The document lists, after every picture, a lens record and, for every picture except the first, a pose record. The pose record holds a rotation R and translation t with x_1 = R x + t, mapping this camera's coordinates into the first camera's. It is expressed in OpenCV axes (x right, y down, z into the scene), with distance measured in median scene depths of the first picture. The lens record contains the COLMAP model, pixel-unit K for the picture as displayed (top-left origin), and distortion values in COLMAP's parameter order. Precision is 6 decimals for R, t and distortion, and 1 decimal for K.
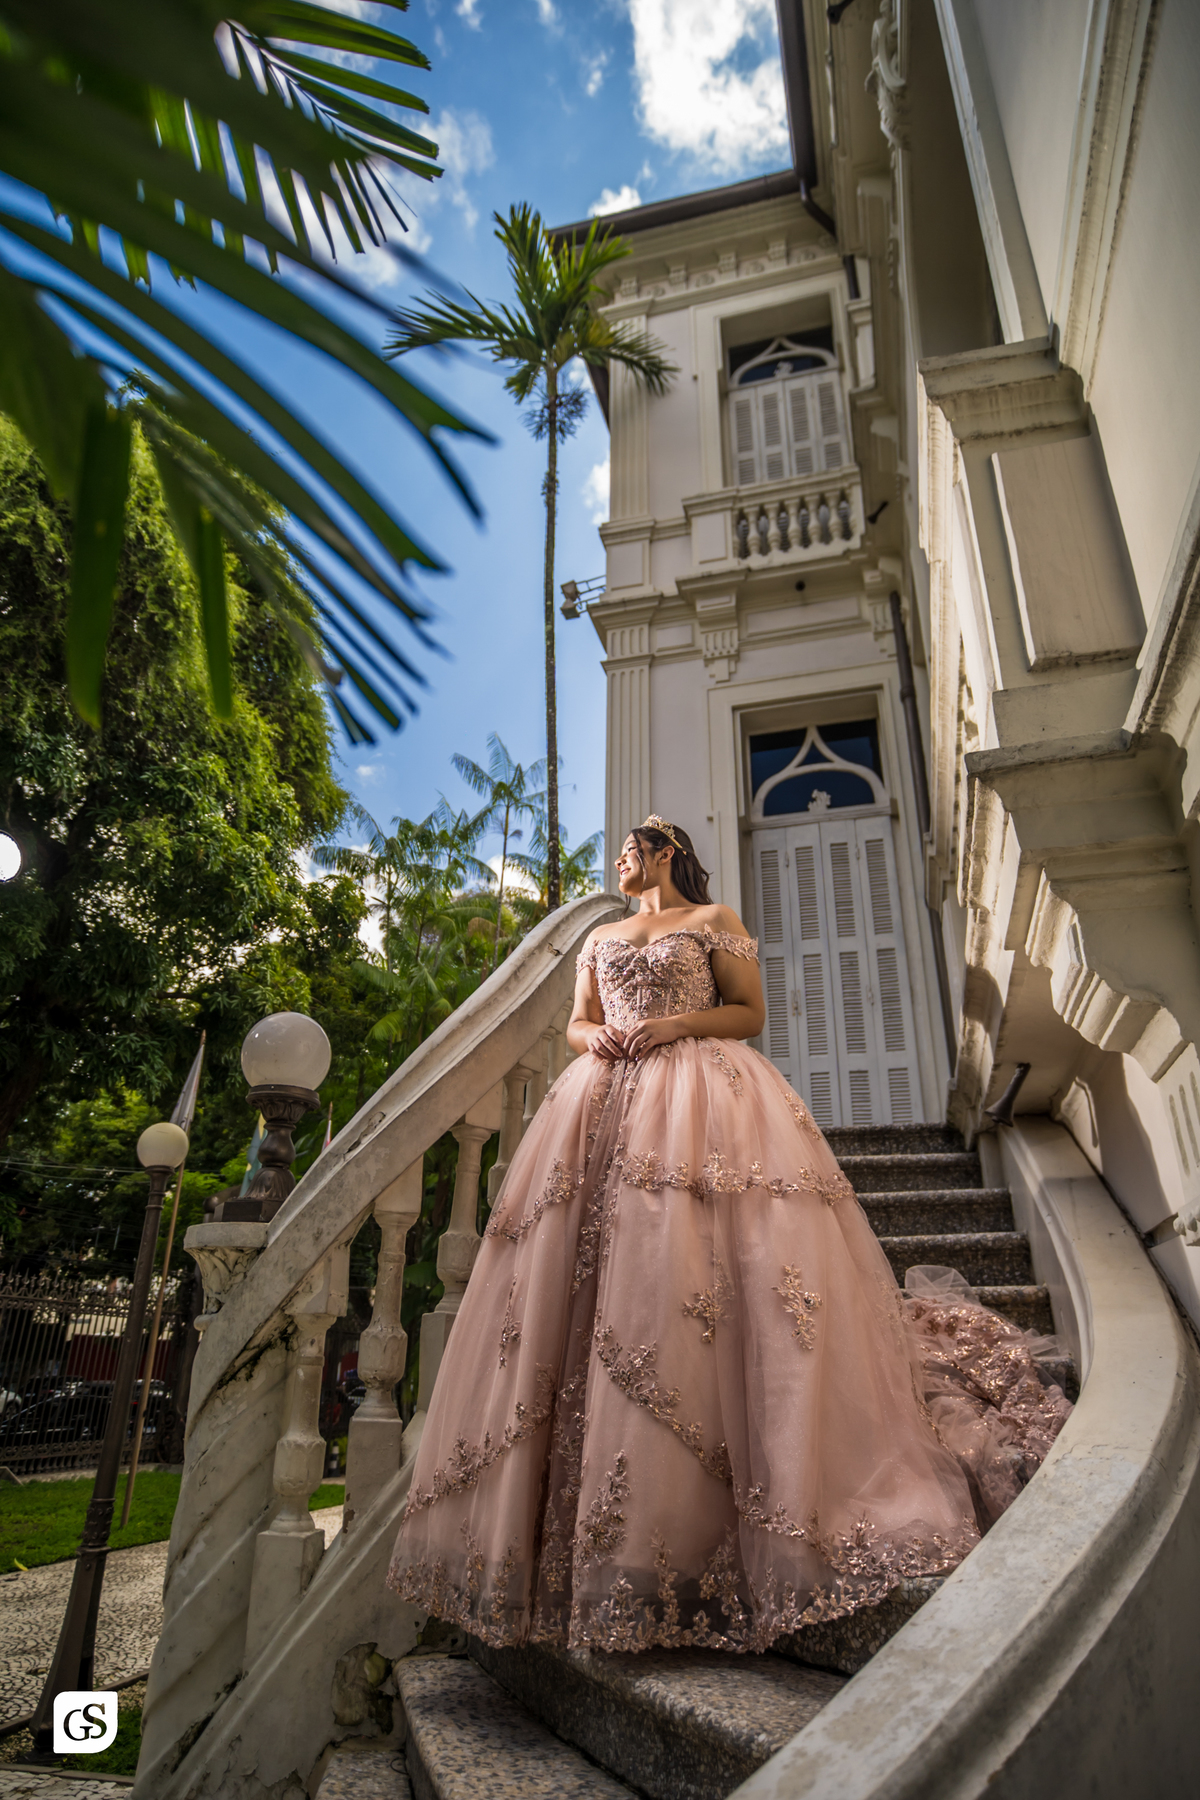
lens RADIAL K [[1067.9, 0, 593.5], [0, 1067.9, 892.4], [0, 0, 1]] dist [-0.037497, 0.030999]
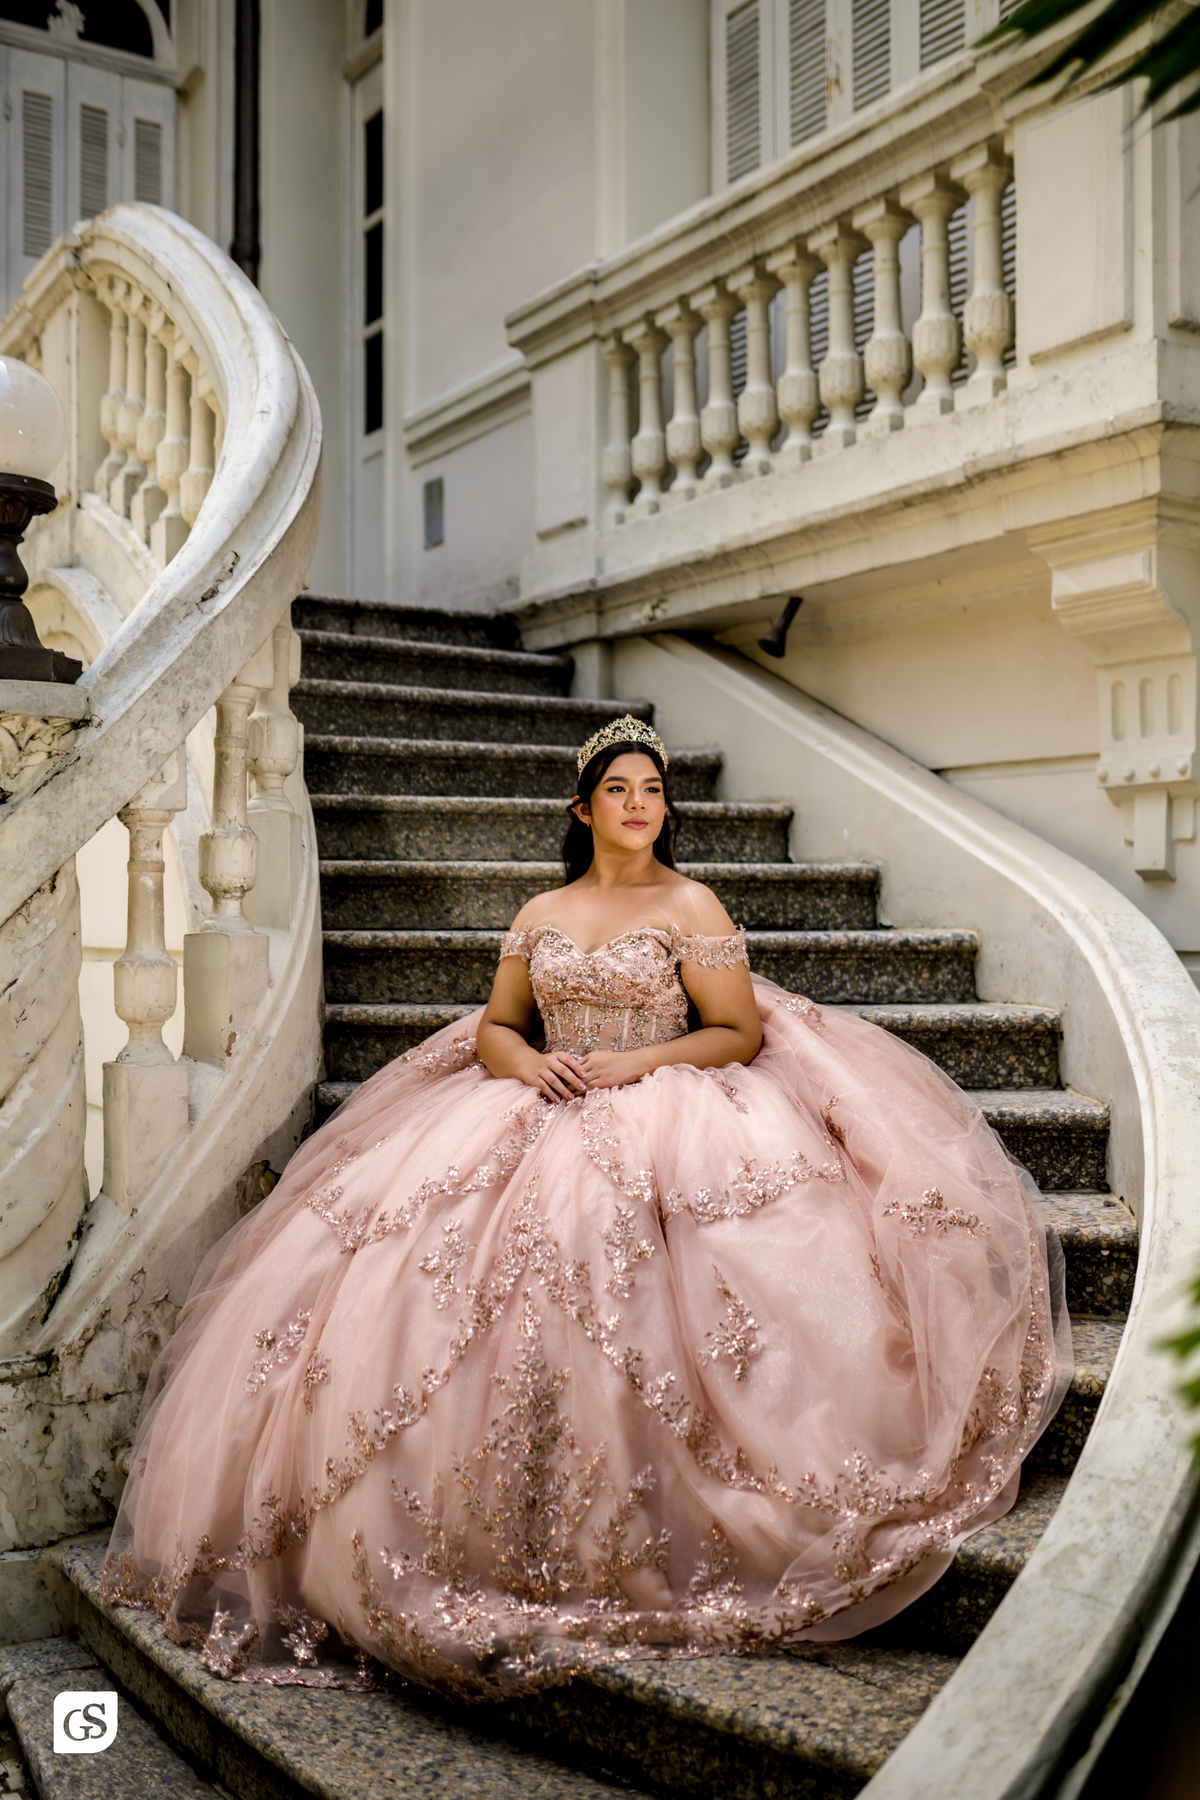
lens RADIAL K [[1785.0, 0, 602.9], [0, 1785.0, 900.6], [0, 0, 1]] dist [-0.036250, 0.018323]
pose [[0.655161, -0.011196, 0.755407, -0.346075], [-0.298907, 0.914461, 0.272794, 0.006044], [-0.693844, -0.404520, 0.595772, 0.000730]]
